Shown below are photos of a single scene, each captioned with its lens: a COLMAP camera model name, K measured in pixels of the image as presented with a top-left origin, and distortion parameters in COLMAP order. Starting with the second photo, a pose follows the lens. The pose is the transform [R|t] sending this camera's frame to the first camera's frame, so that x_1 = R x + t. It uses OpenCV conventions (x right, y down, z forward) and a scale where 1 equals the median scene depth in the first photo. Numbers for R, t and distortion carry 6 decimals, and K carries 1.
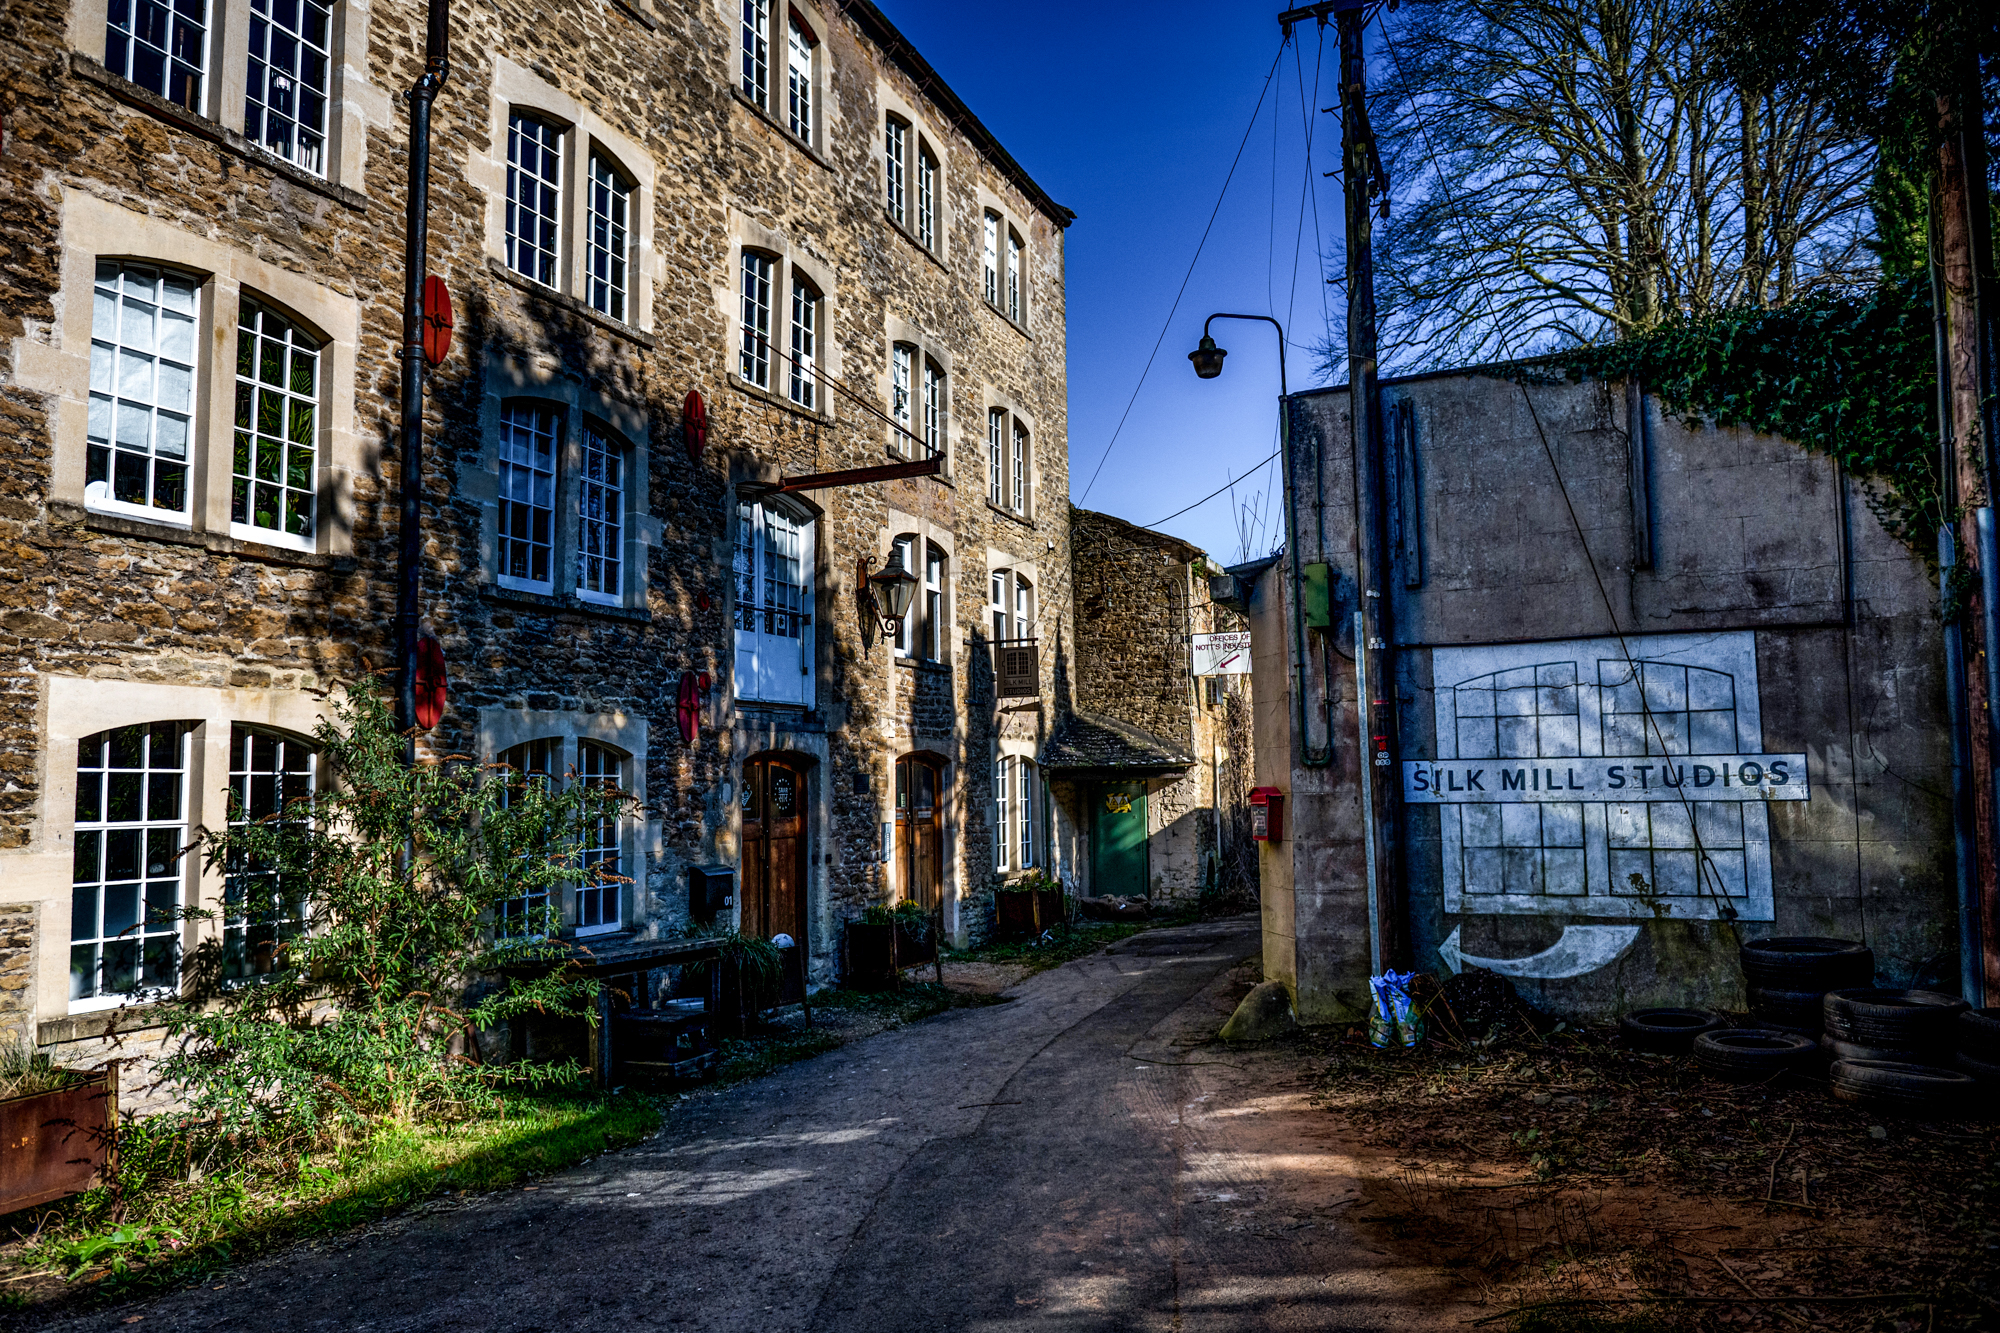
lens RADIAL K [[1350.6, 0, 992.7], [0, 1350.6, 679.4], [0, 0, 1]] dist [0.007217, -0.006173]
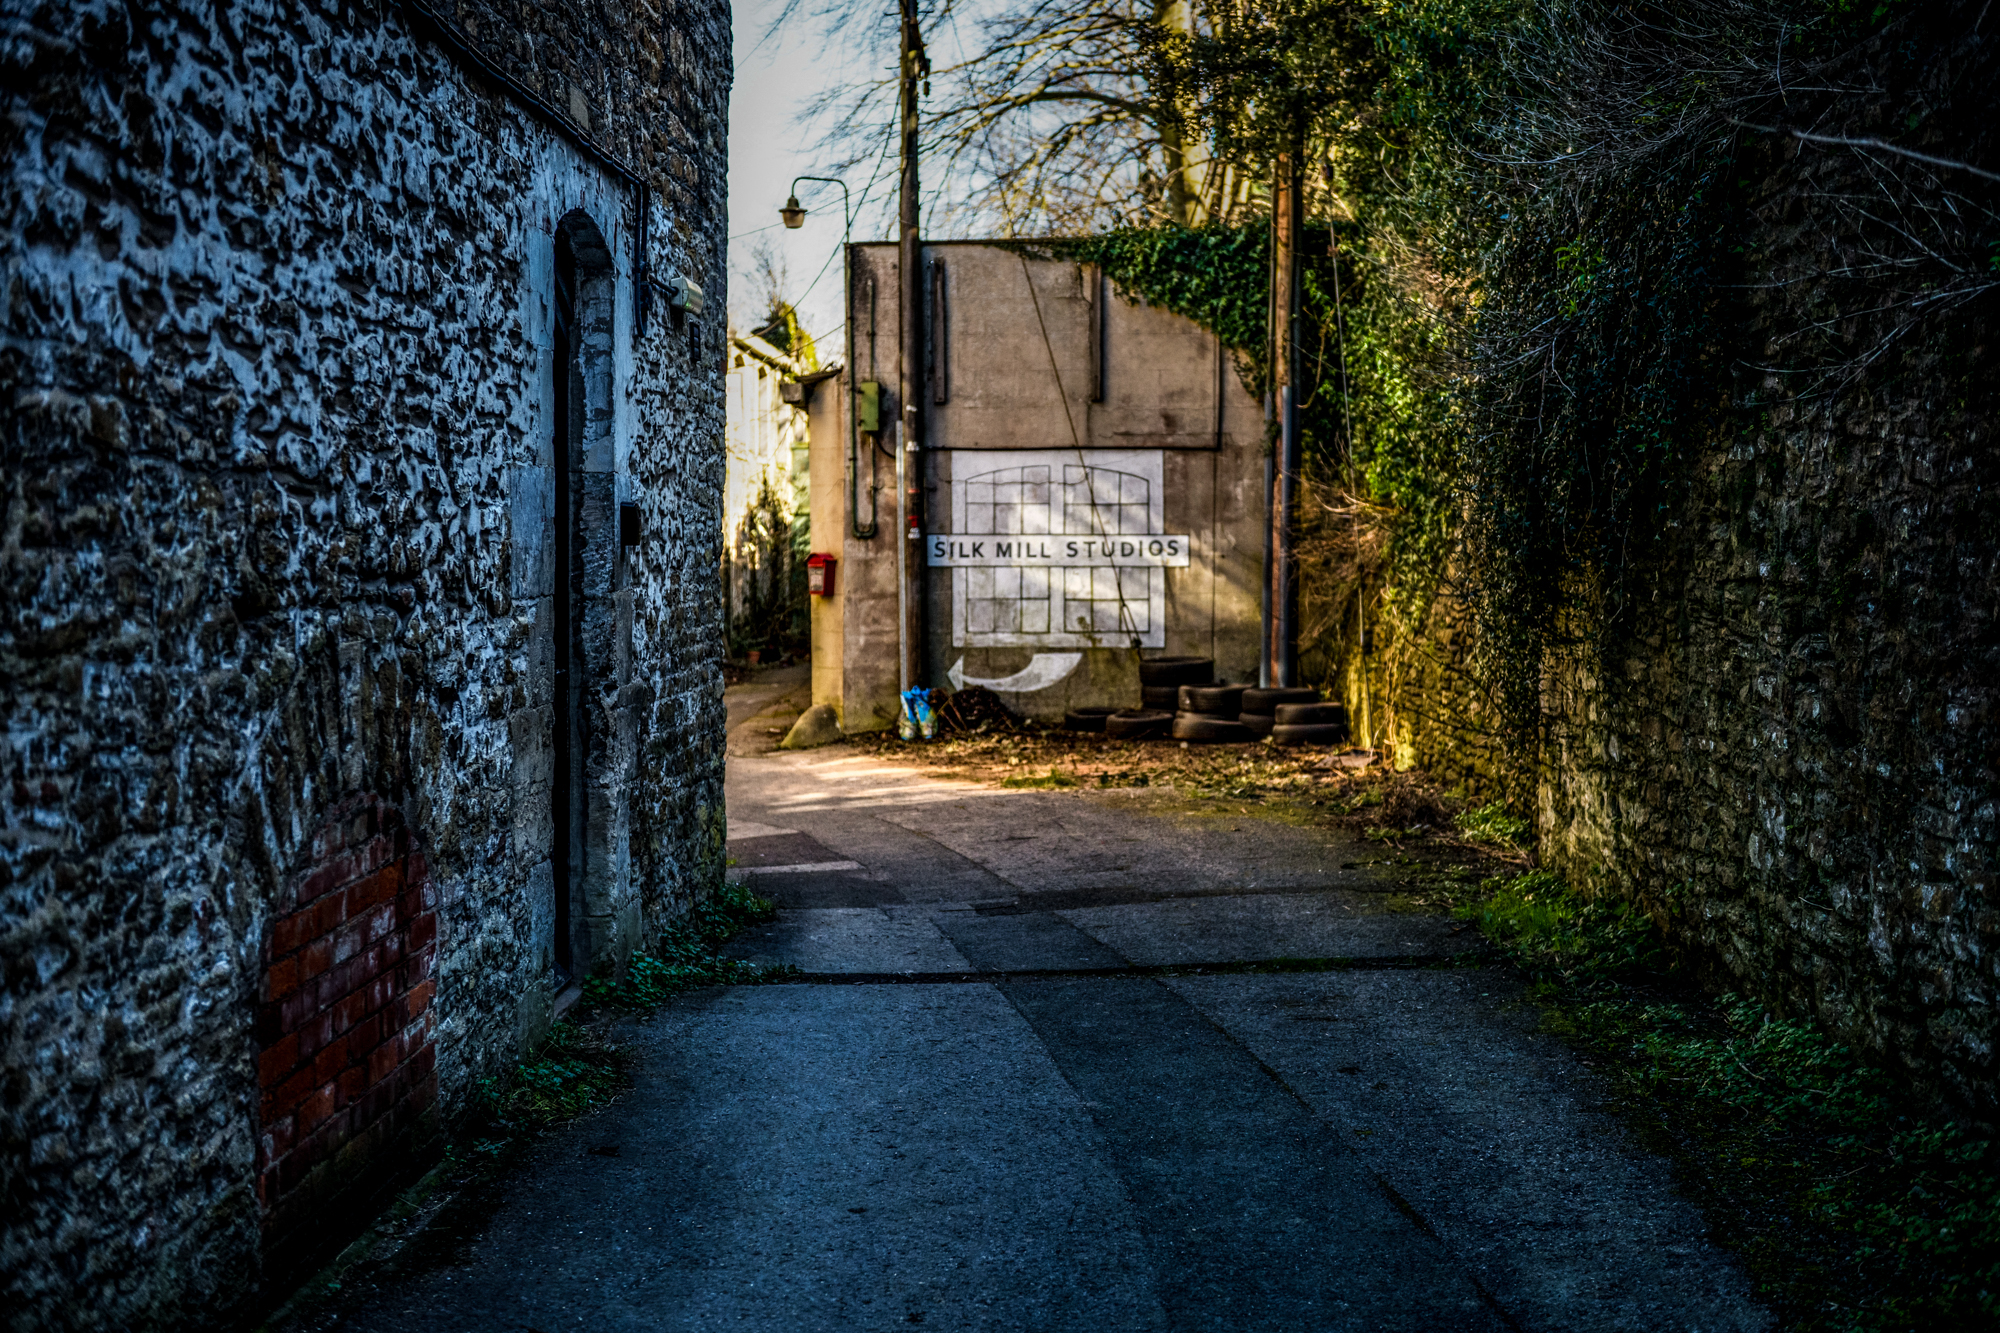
lens RADIAL K [[2597.9, 0, 1000.5], [0, 2597.9, 665.4], [0, 0, 1]] dist [-0.024607, 0.000000]
pose [[0.927777, -0.001214, 0.373132, -0.615373], [-0.043637, 0.992780, 0.111732, -0.106298], [-0.370573, -0.119945, 0.921026, -1.472281]]
